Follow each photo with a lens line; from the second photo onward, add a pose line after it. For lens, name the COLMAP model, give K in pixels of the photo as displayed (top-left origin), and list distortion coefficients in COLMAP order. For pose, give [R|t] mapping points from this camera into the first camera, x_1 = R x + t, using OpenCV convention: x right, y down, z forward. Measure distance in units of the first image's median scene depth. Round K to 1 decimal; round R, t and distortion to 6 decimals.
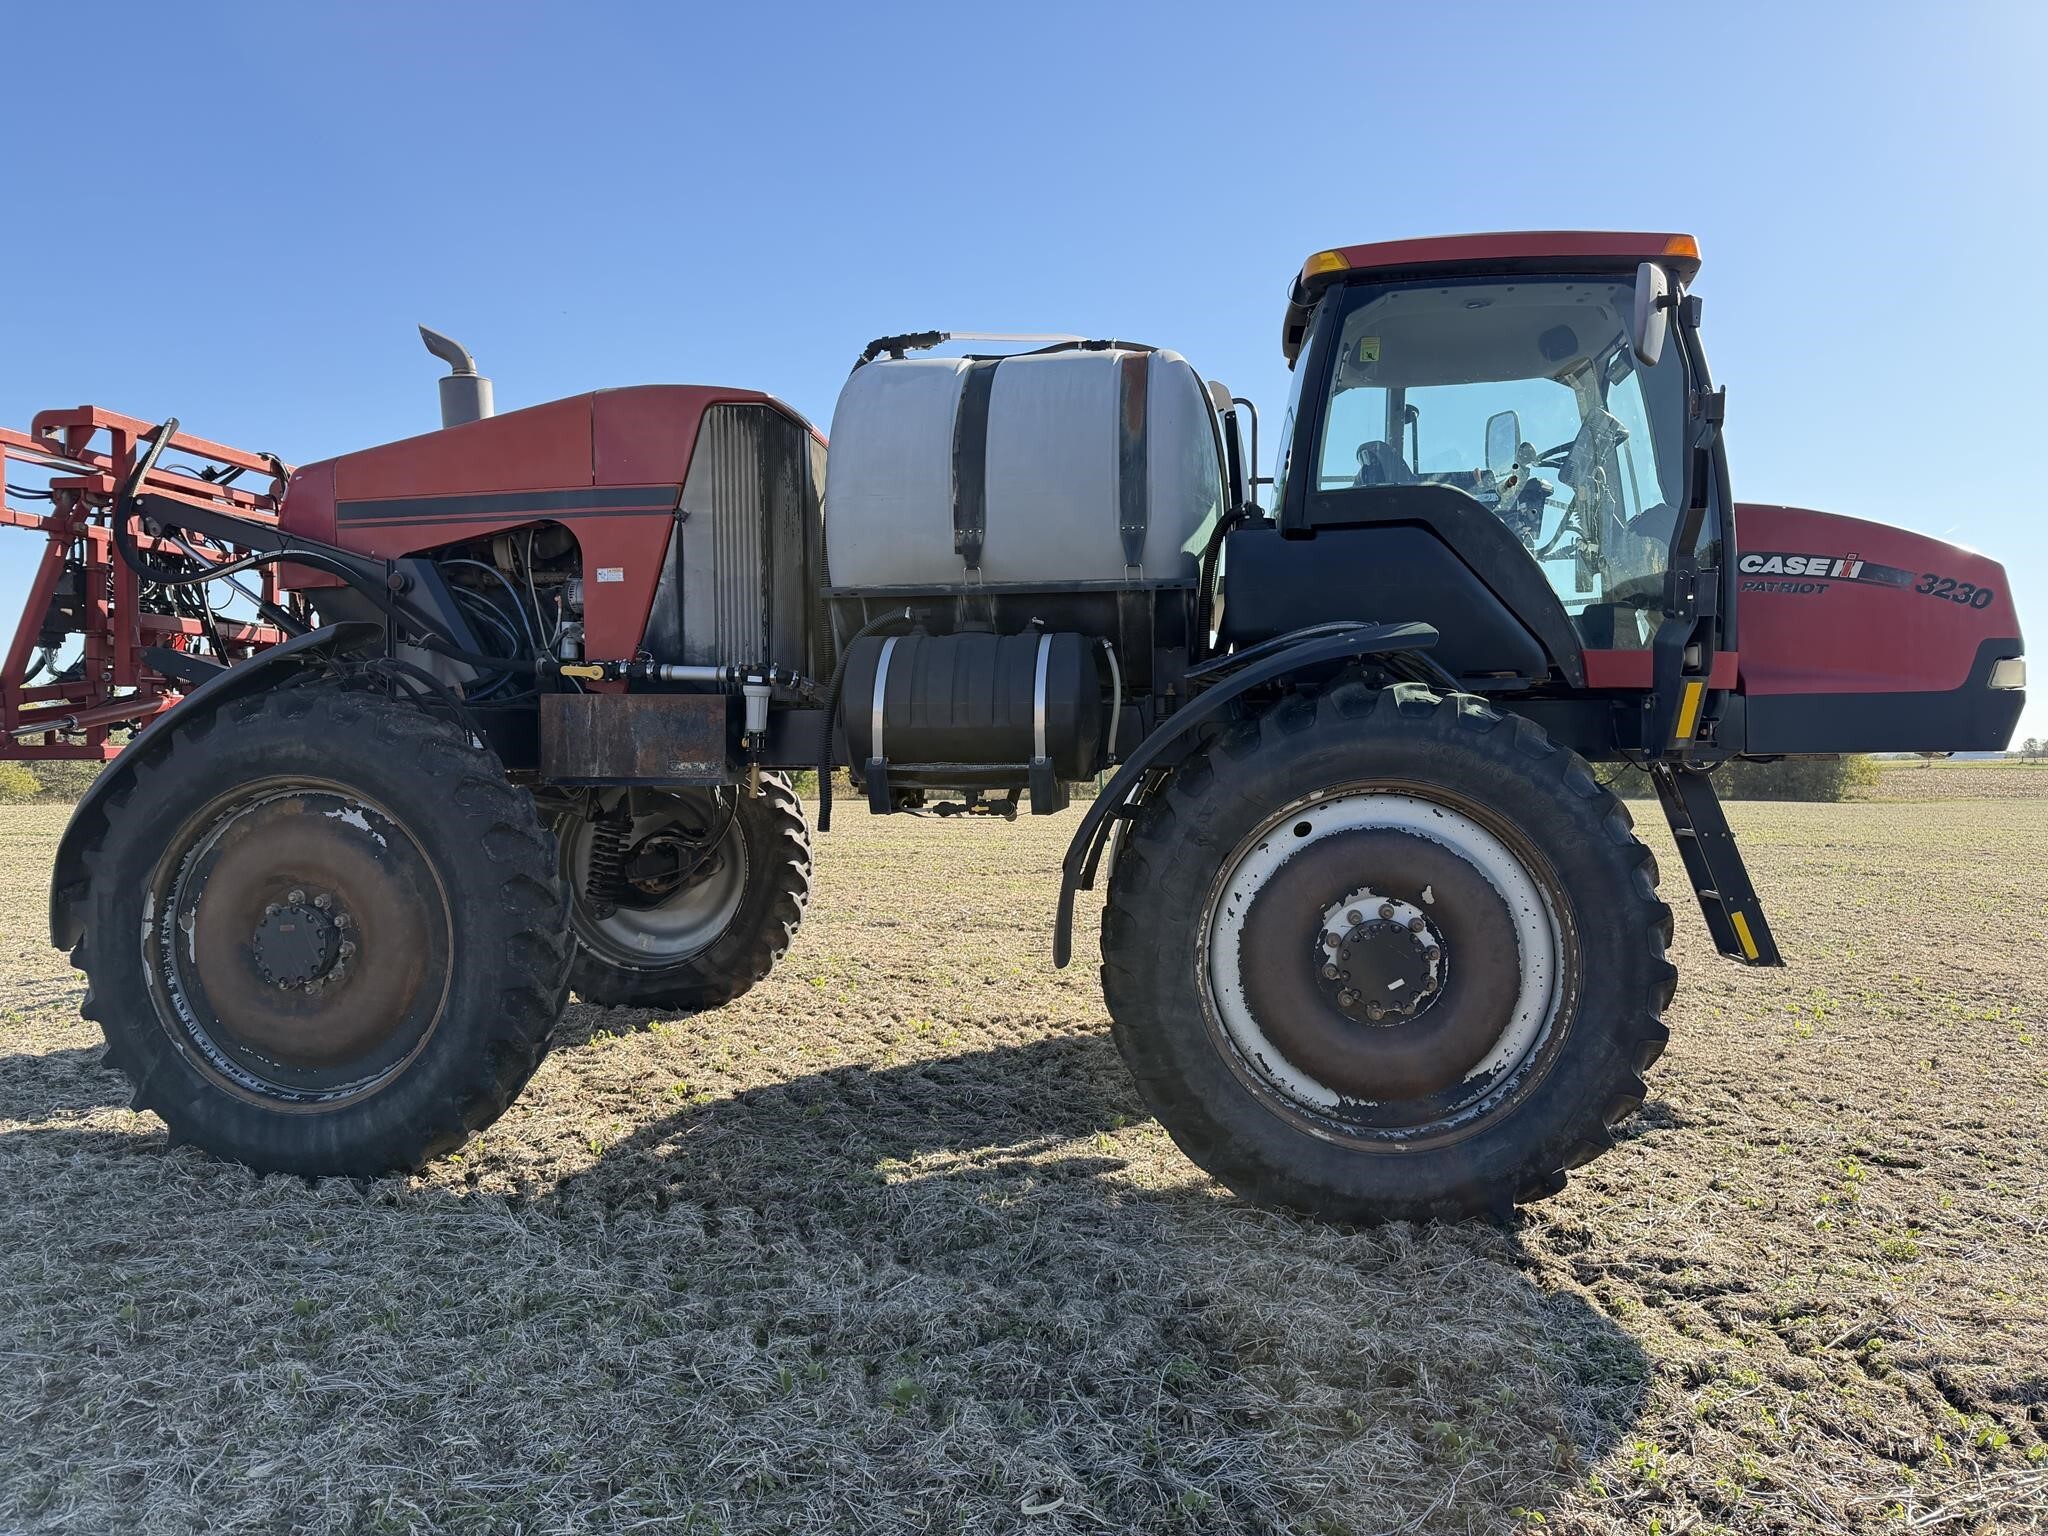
lens RADIAL K [[1421.5, 0, 1036.9], [0, 1421.5, 775.4], [0, 0, 1]] dist [0.090181, -0.099929]
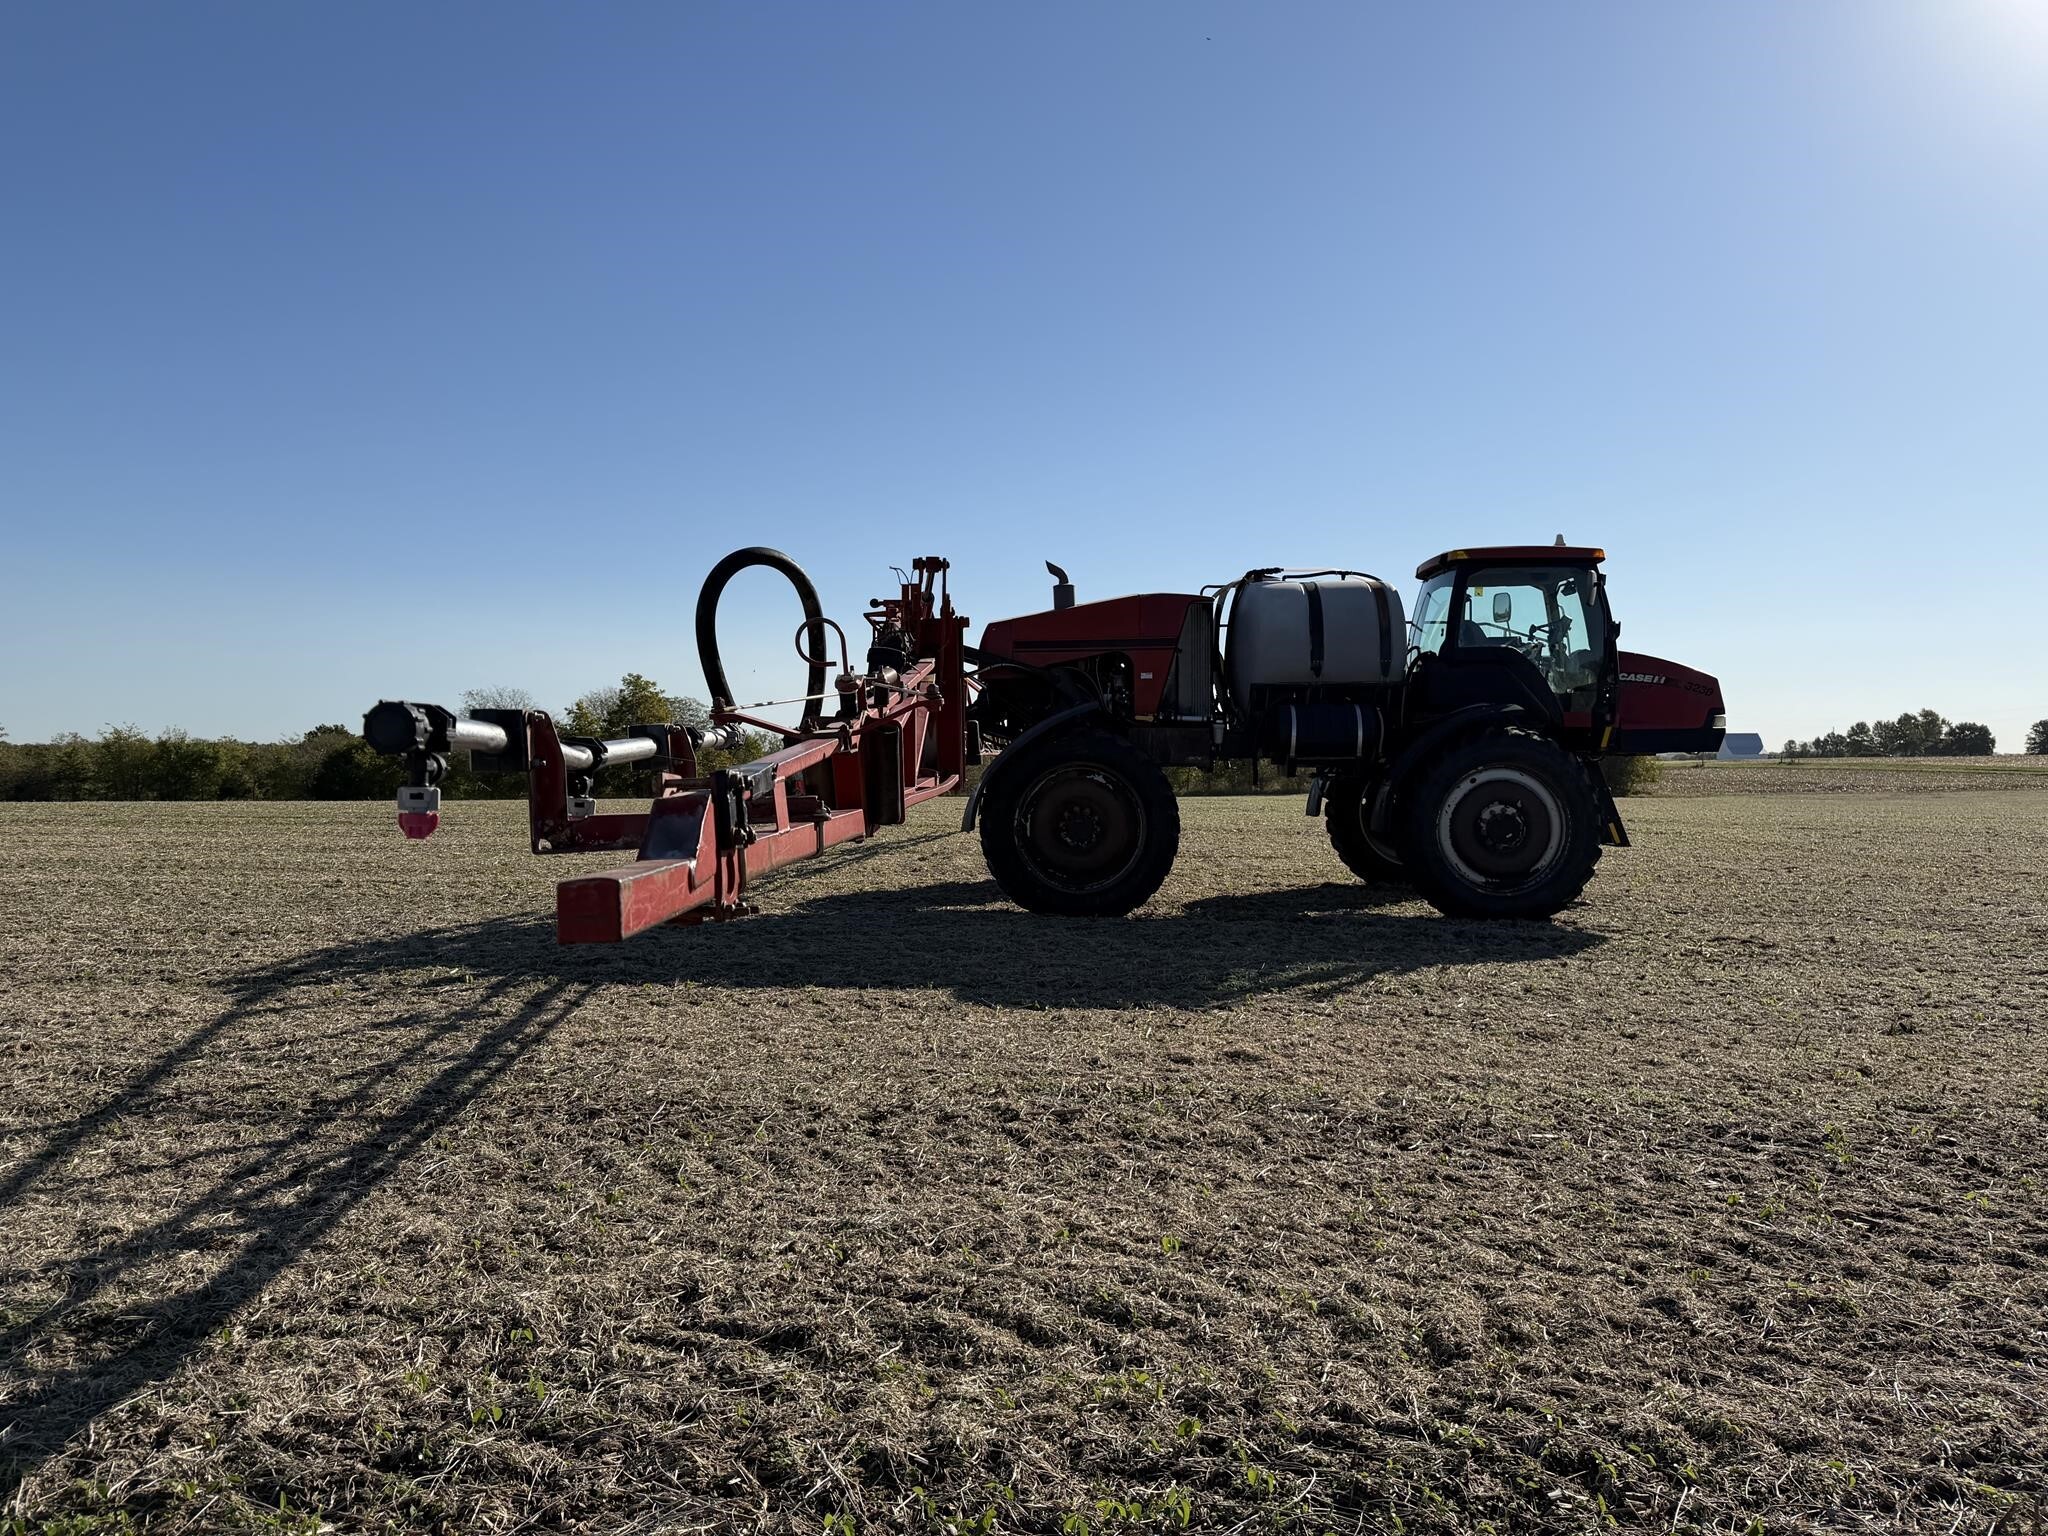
lens RADIAL K [[1329.8, 0, 1018.7], [0, 1329.8, 793.5], [0, 0, 1]] dist [0.001201, -0.000089]
pose [[0.997073, -0.002357, 0.076416, -0.742002], [0.001268, 0.999897, 0.014294, 0.021126], [-0.076442, -0.014155, 0.996974, -1.245196]]
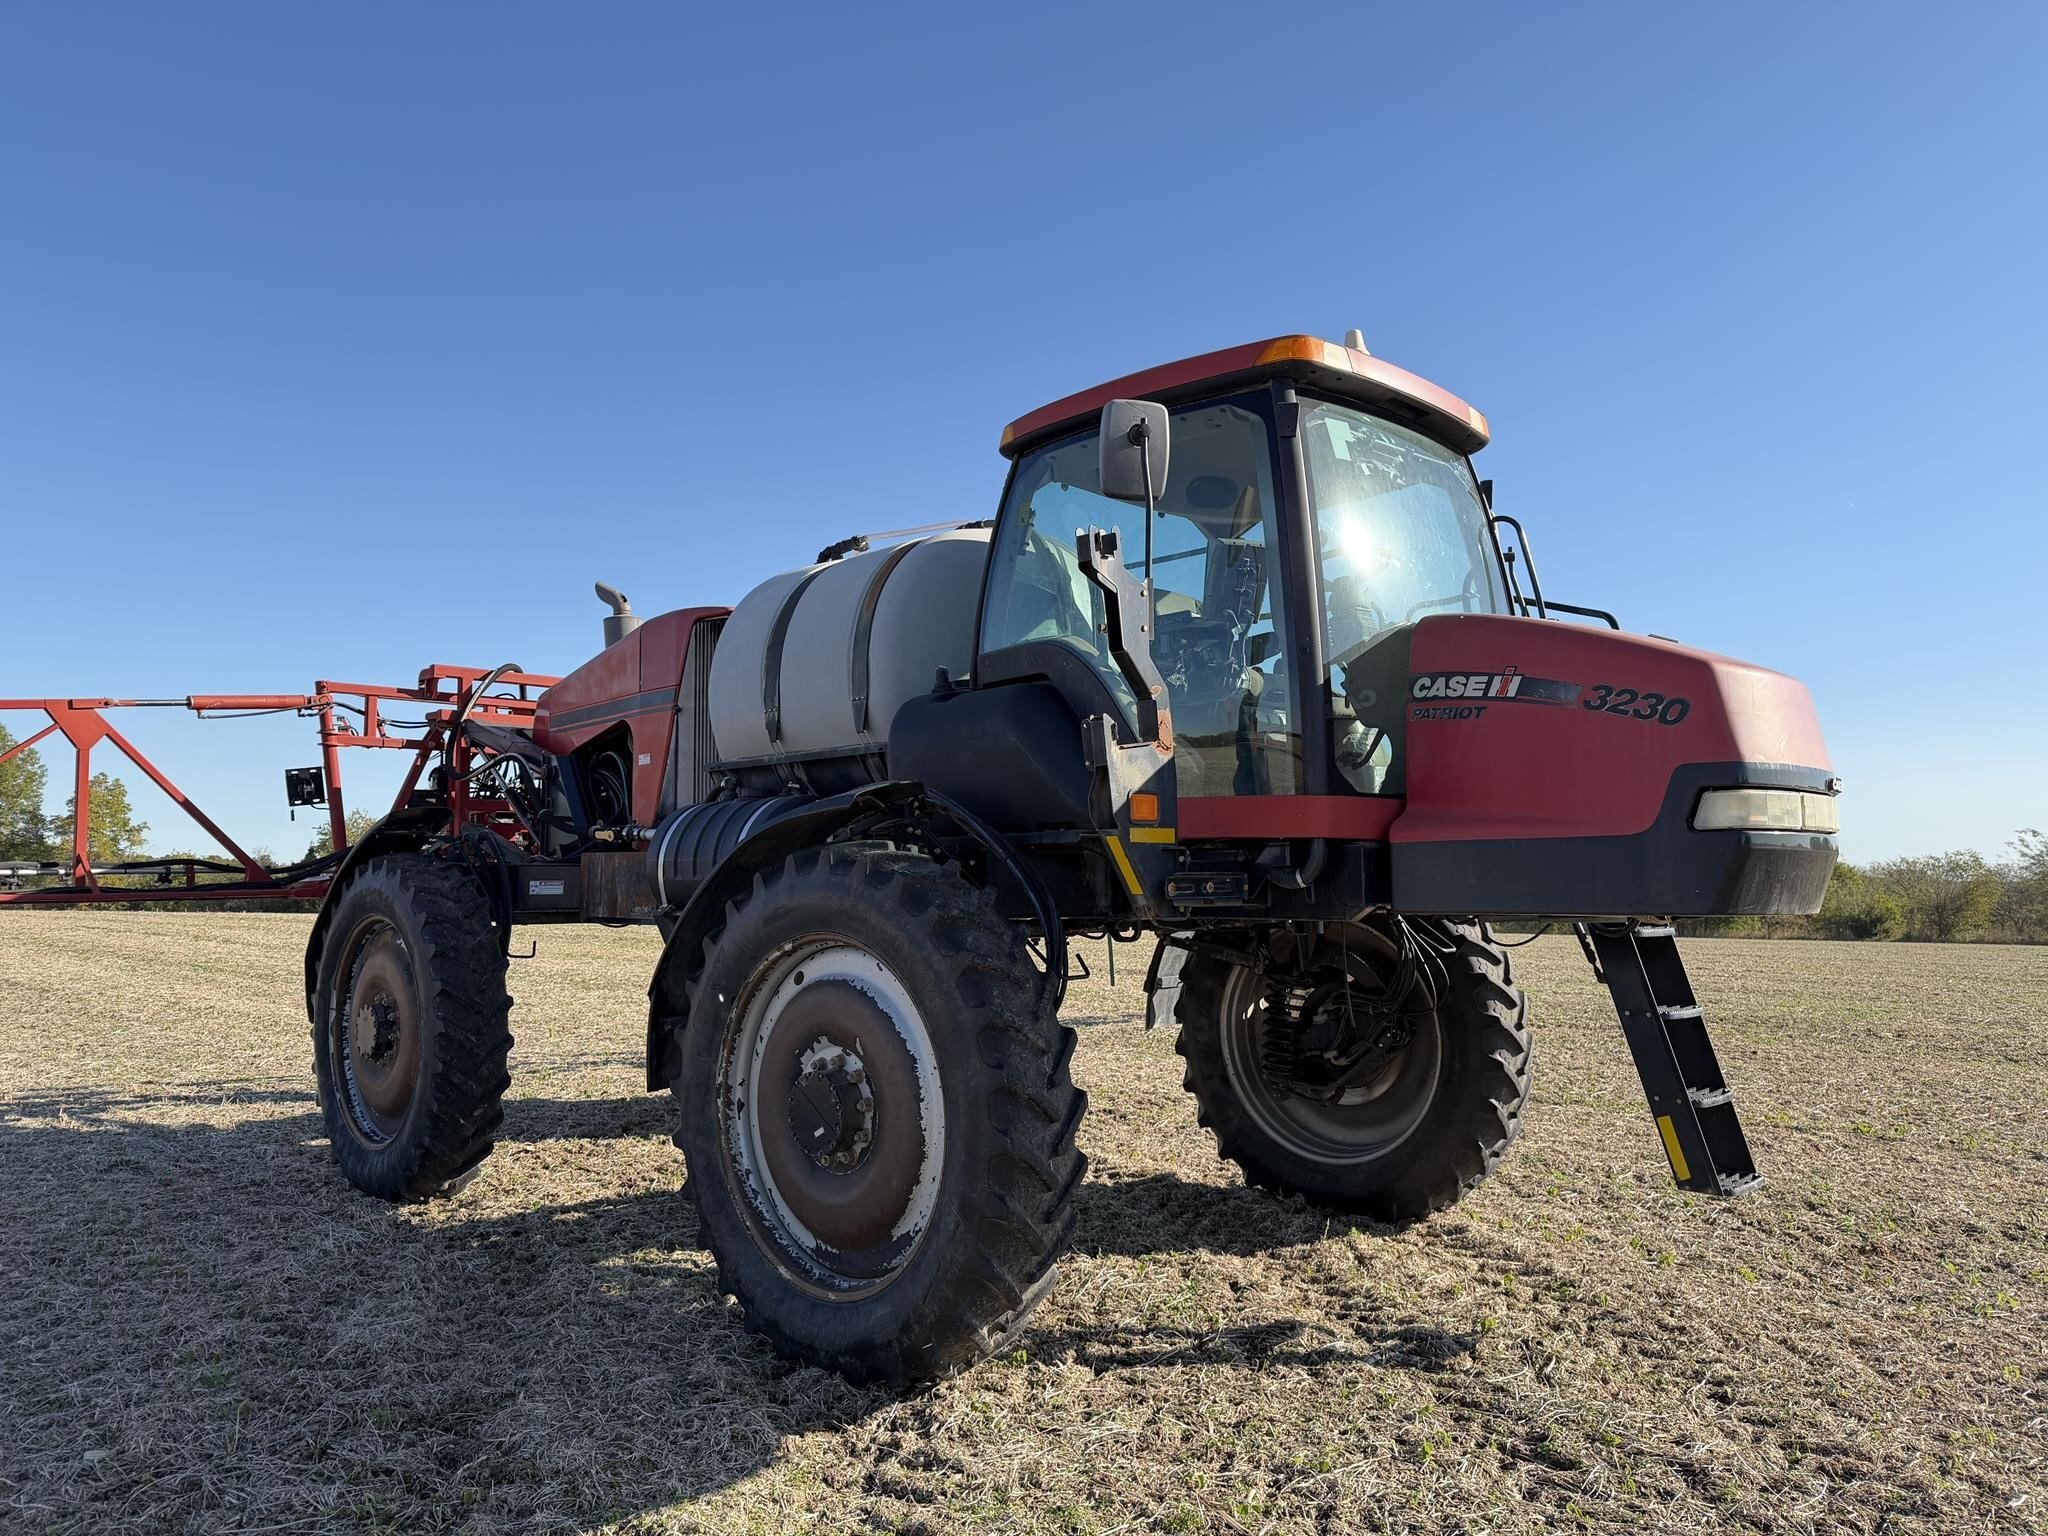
lens RADIAL K [[1421.5, 0, 1036.9], [0, 1421.5, 775.4], [0, 0, 1]] dist [0.090181, -0.099929]
pose [[0.811440, -0.042573, -0.582883, 0.820593], [-0.009643, 0.996232, -0.086188, -0.019782], [0.584356, 0.075557, 0.807972, 0.192654]]
